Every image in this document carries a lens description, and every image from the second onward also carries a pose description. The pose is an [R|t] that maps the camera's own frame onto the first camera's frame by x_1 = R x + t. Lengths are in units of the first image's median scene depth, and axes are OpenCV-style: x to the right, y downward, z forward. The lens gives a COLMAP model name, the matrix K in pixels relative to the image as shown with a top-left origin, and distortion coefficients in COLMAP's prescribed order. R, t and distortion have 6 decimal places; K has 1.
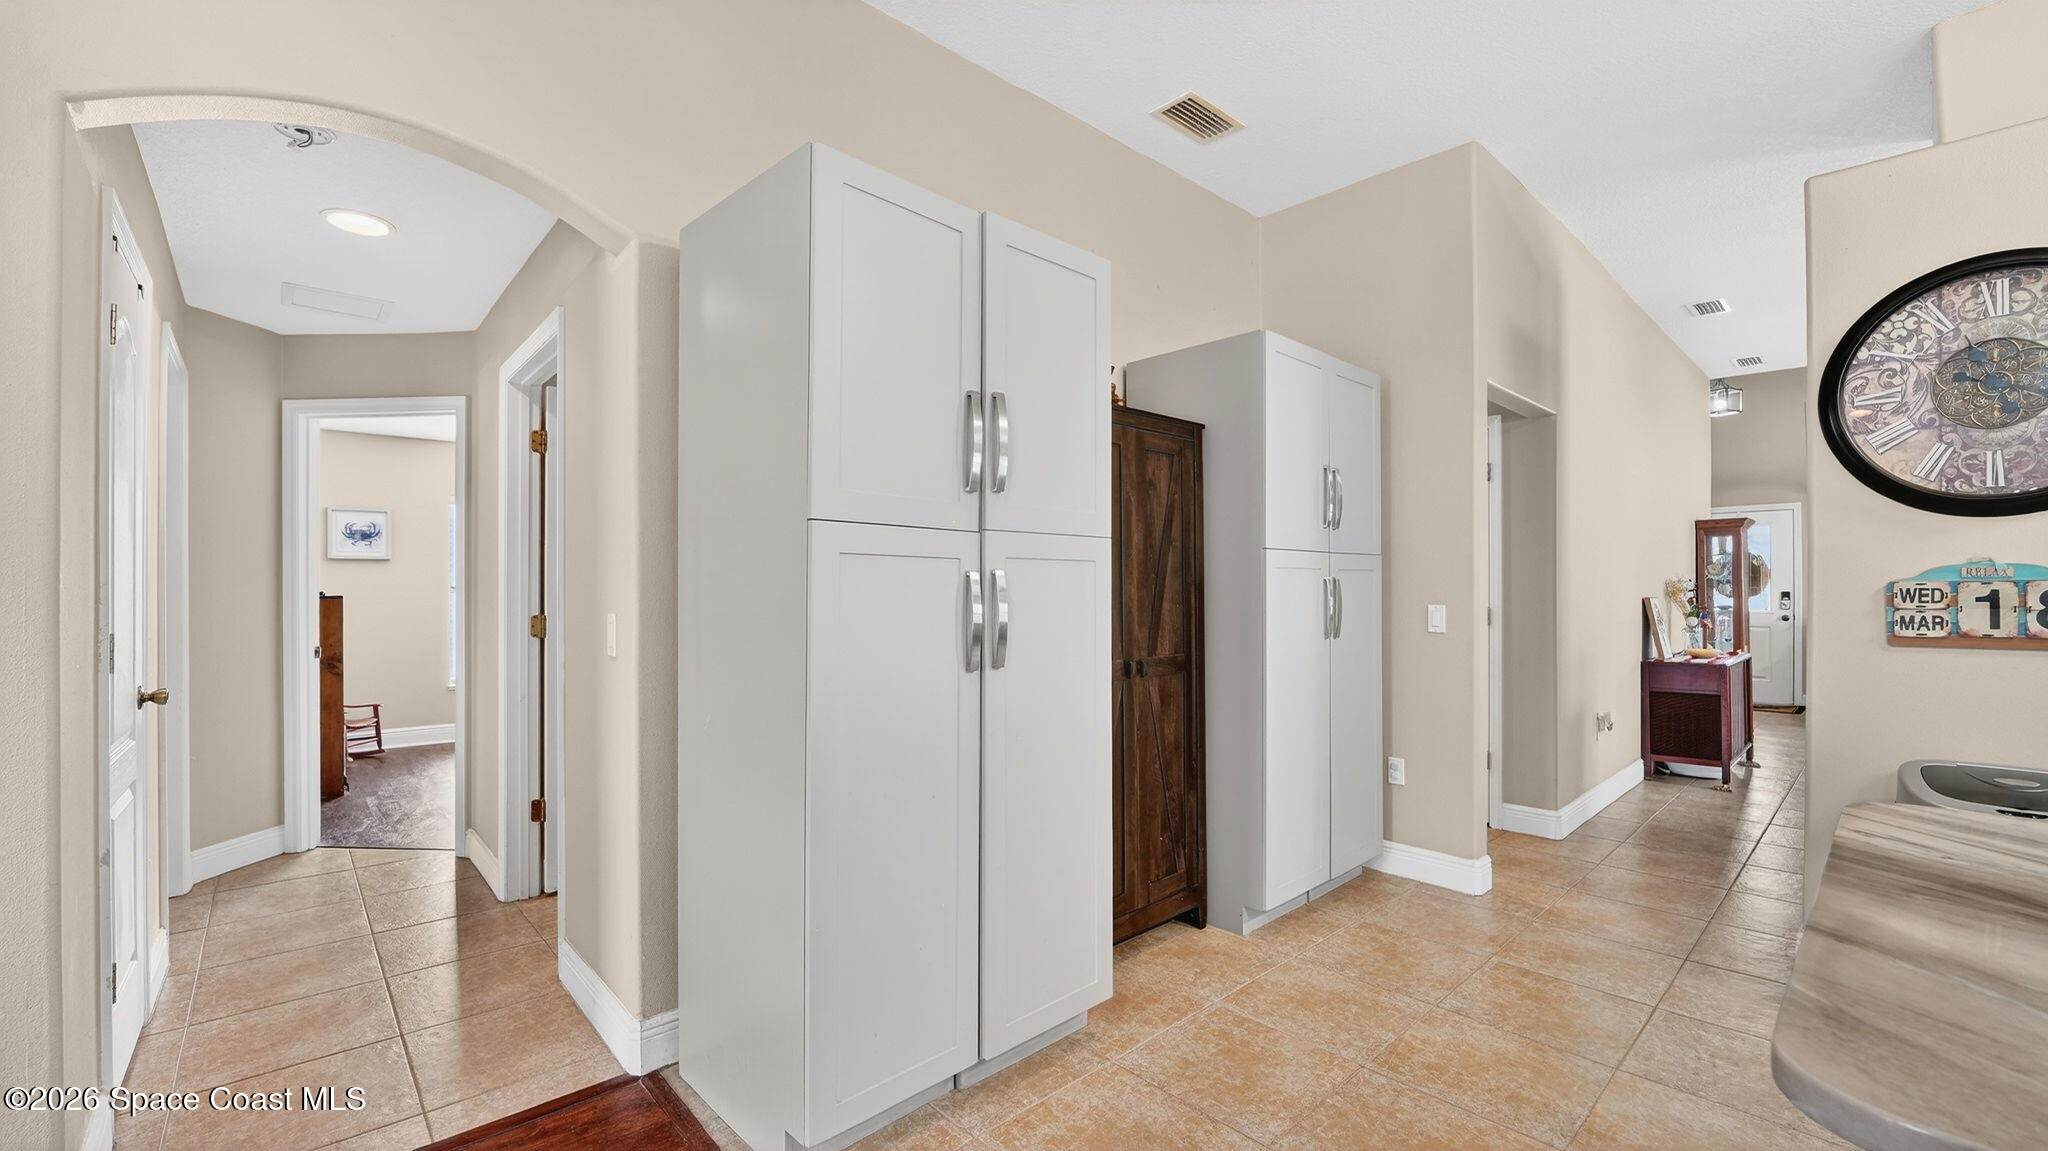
lens RADIAL K [[837.1, 0, 1010.4], [0, 837.1, 586.3], [0, 0, 1]] dist [-0.027835, 0.002837]
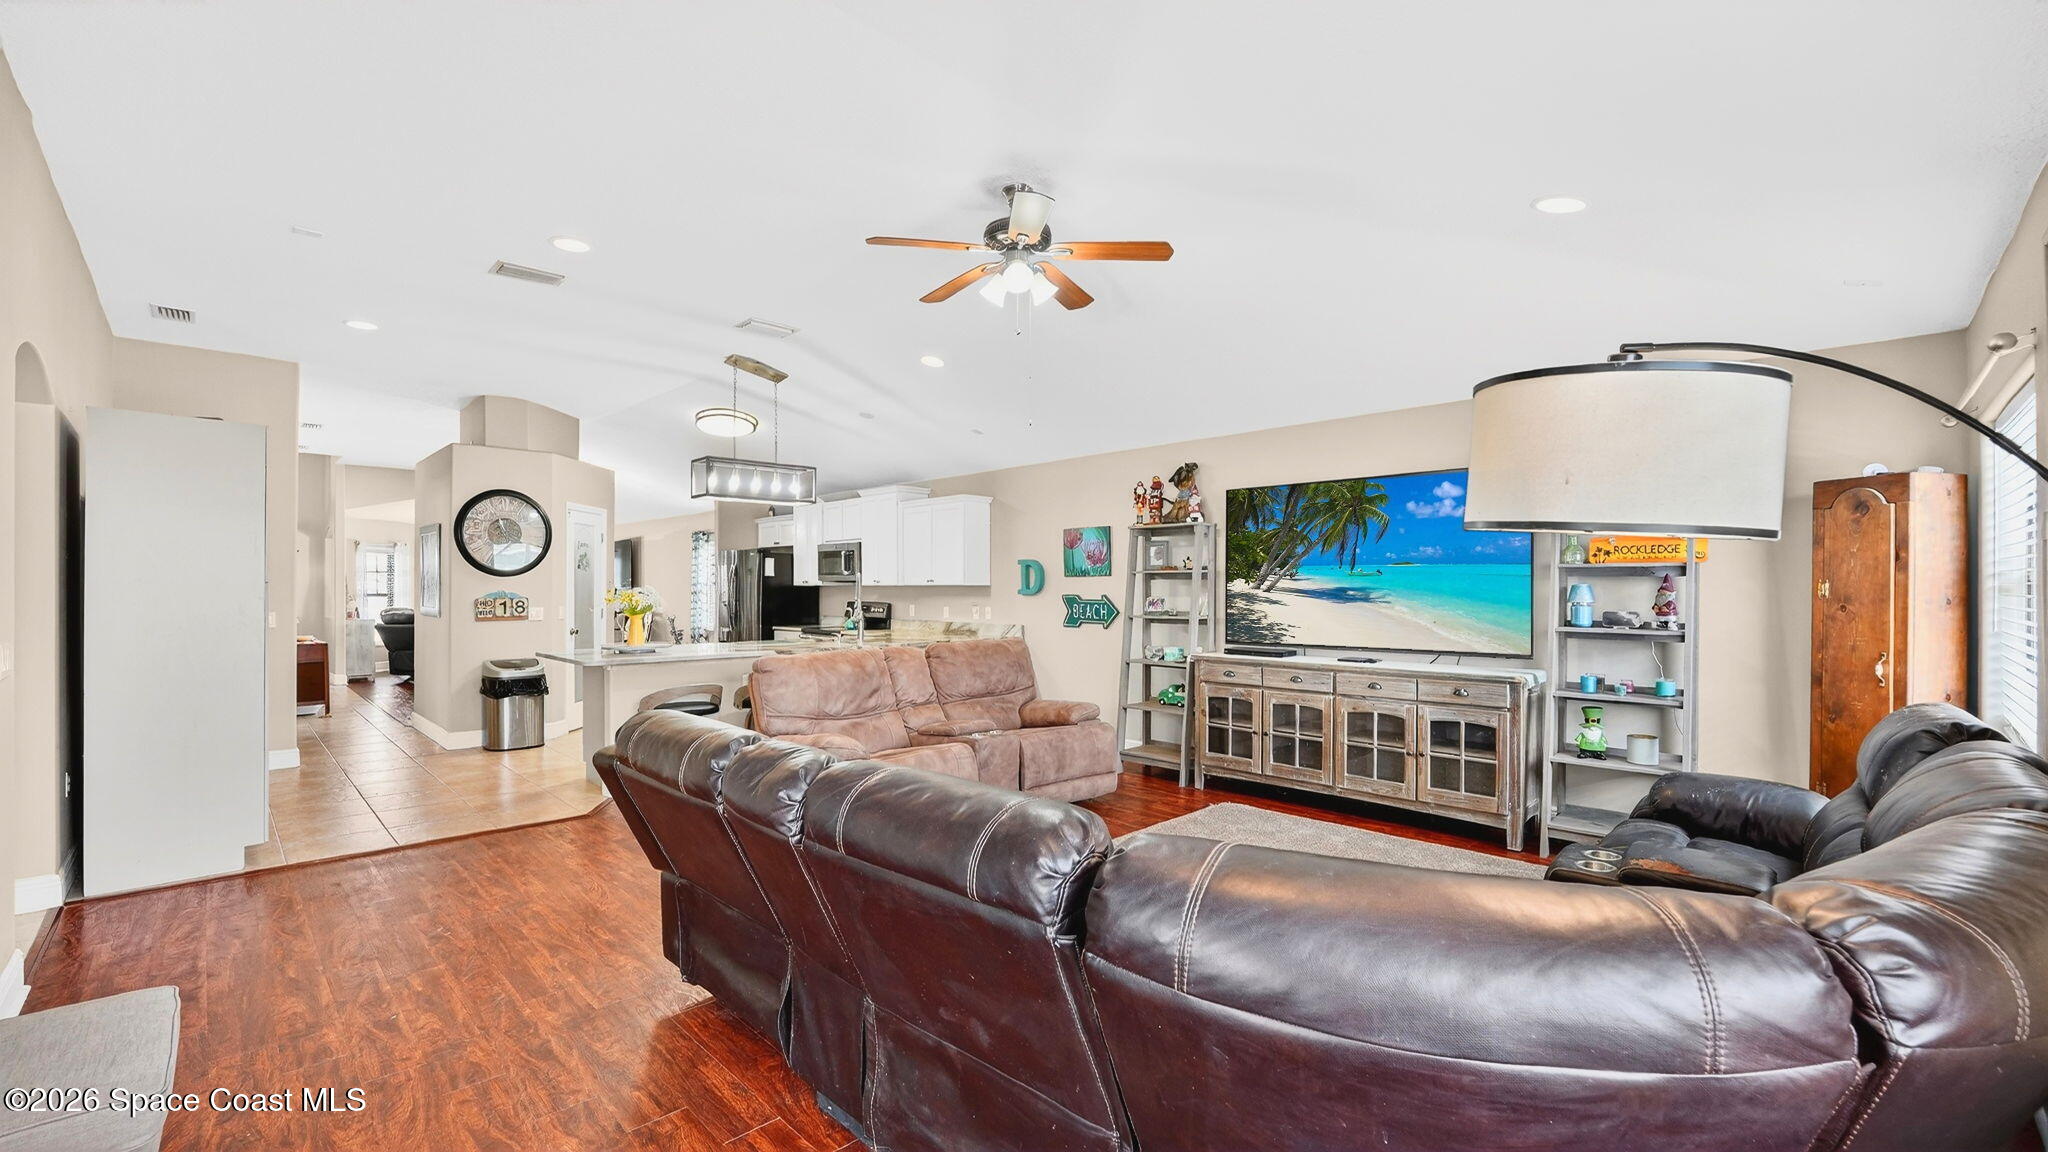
lens RADIAL K [[837.1, 0, 1030.1], [0, 837.1, 588.5], [0, 0, 1]] dist [-0.027835, 0.002837]
pose [[-0.065586, -0.001691, 0.997845, -1.893086], [-0.004190, 0.999990, 0.001419, -0.051360], [-0.997838, -0.004088, -0.065593, -0.717949]]
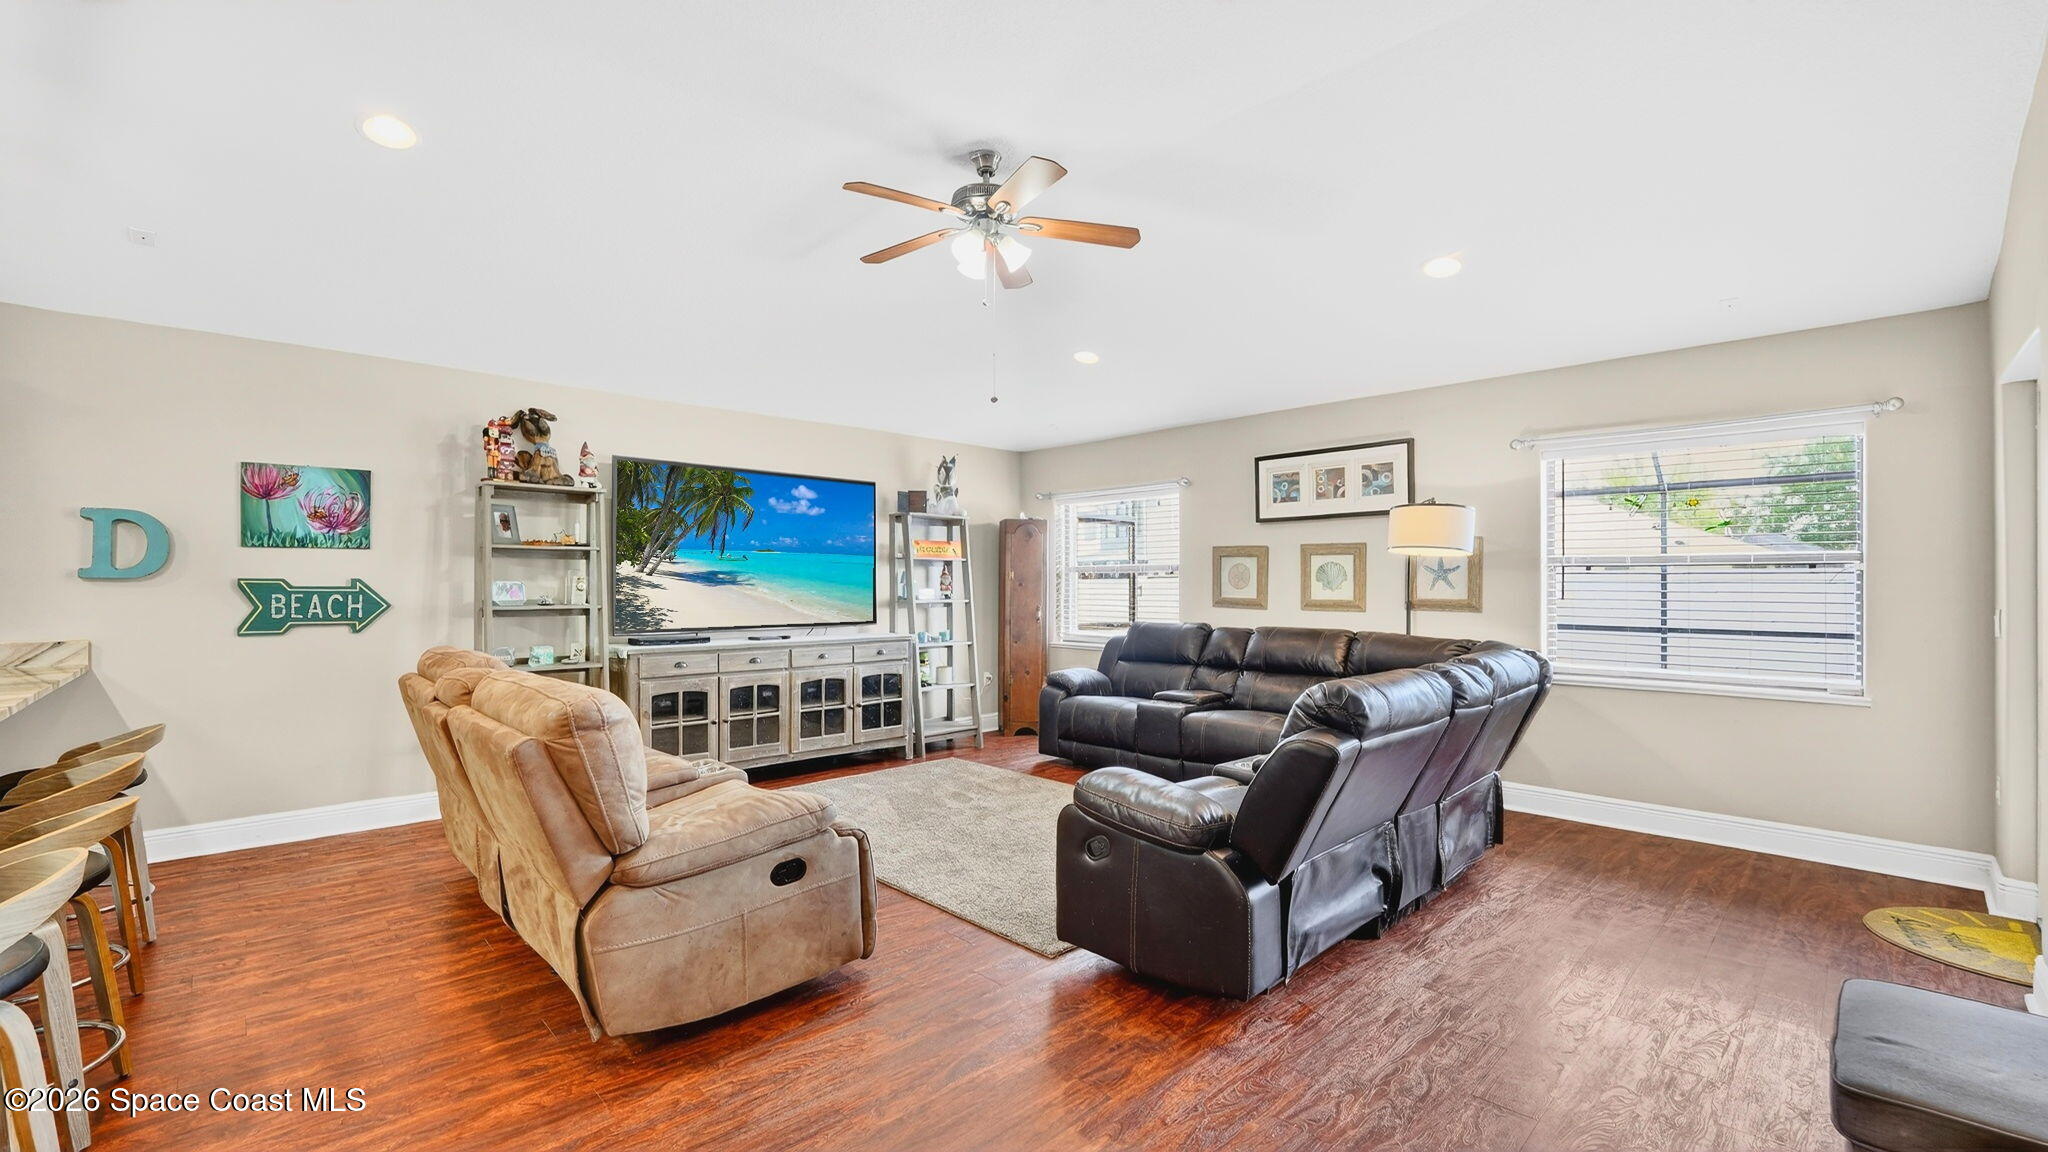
lens RADIAL K [[837.1, 0, 1013.4], [0, 837.1, 579.0], [0, 0, 1]] dist [-0.027835, 0.002837]
pose [[-0.999085, -0.002181, -0.042703, -0.424538], [-0.001760, 0.999950, -0.009885, -0.012160], [0.042722, -0.009801, -0.999039, 0.646105]]
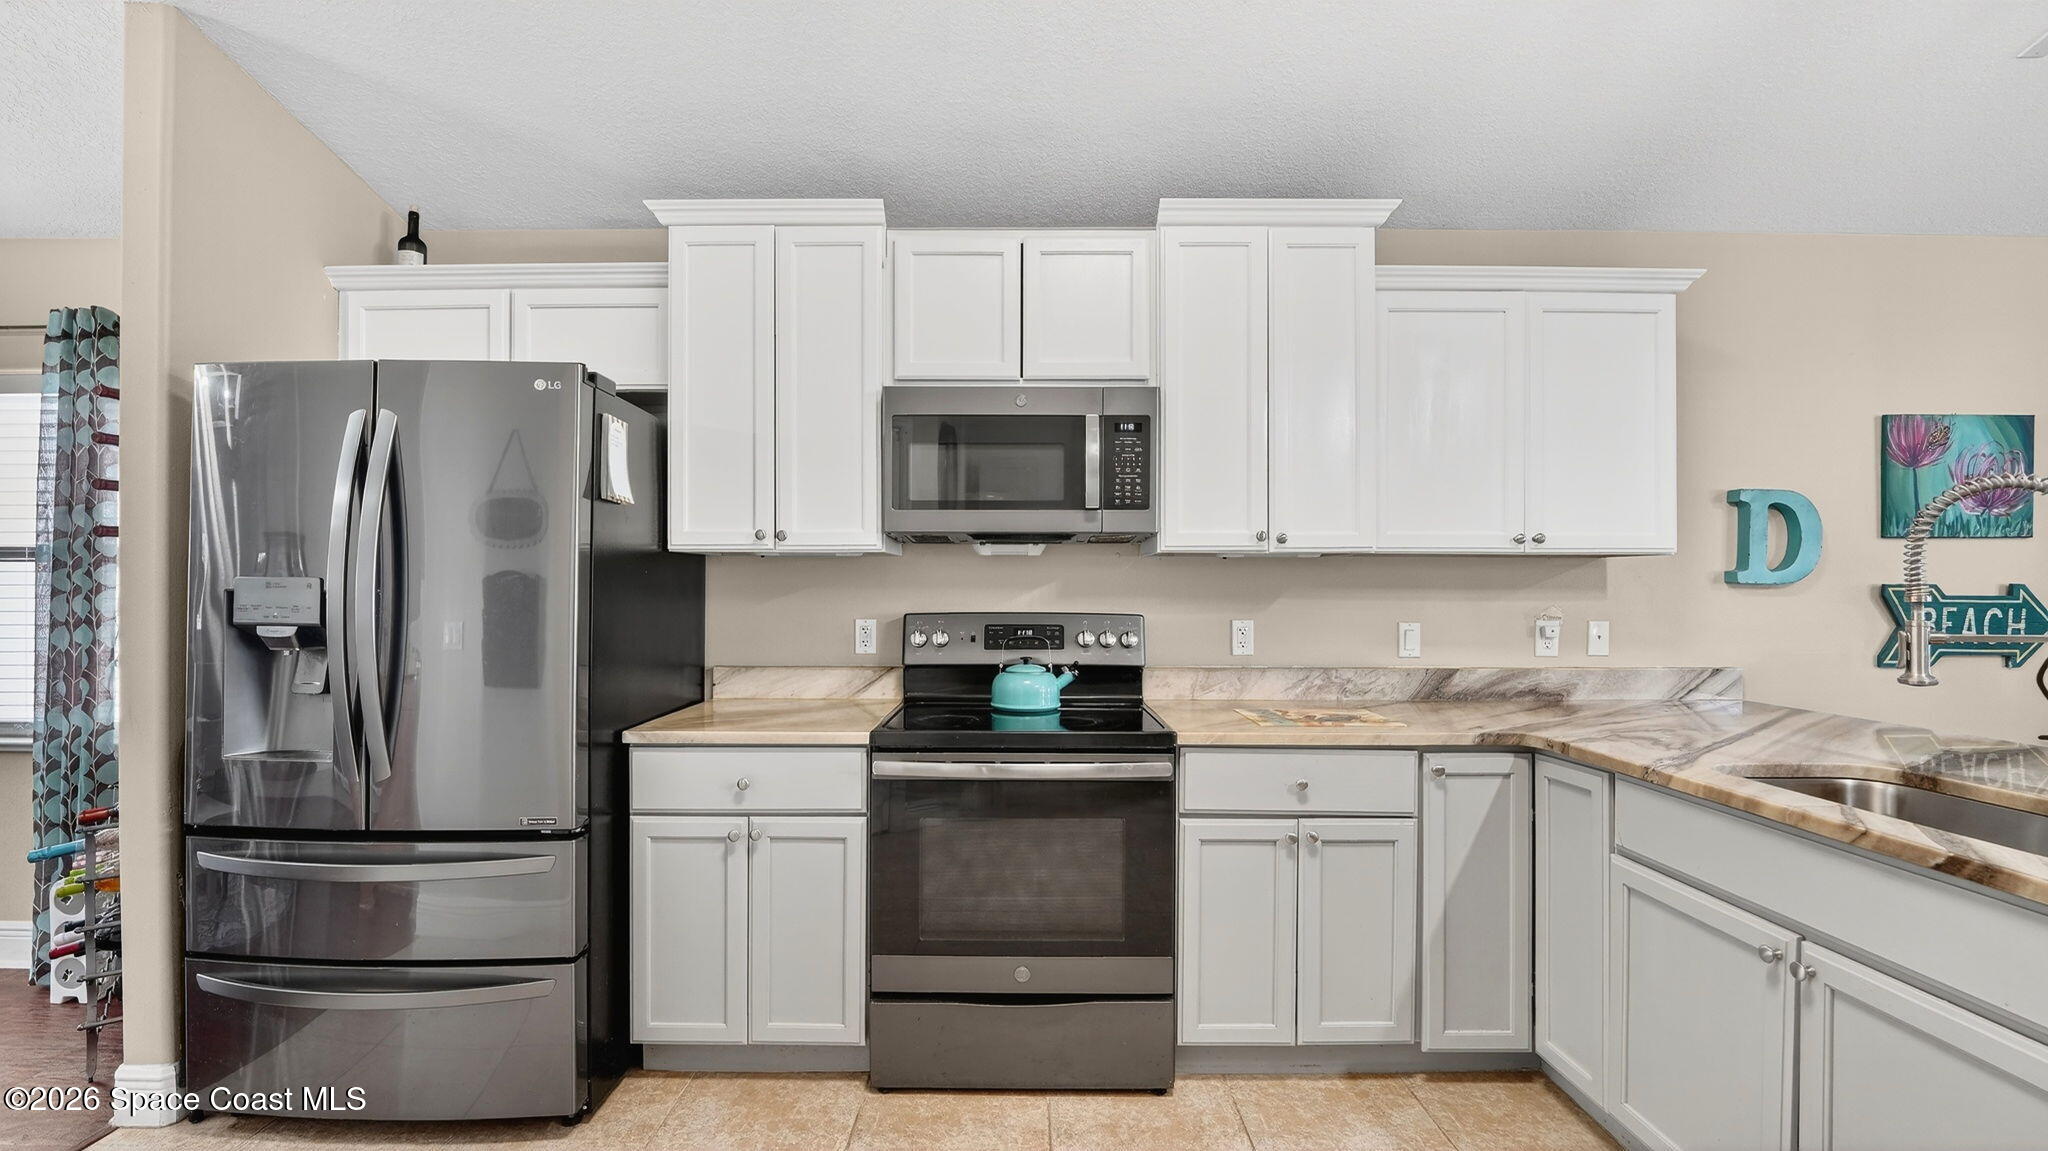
lens RADIAL K [[837.1, 0, 1017.0], [0, 837.1, 583.1], [0, 0, 1]] dist [-0.027835, 0.002837]
pose [[-0.746528, -0.003201, 0.665347, 1.182564], [-0.005332, 0.999985, -0.001172, -0.019941], [-0.665333, -0.004423, -0.746534, 0.585358]]
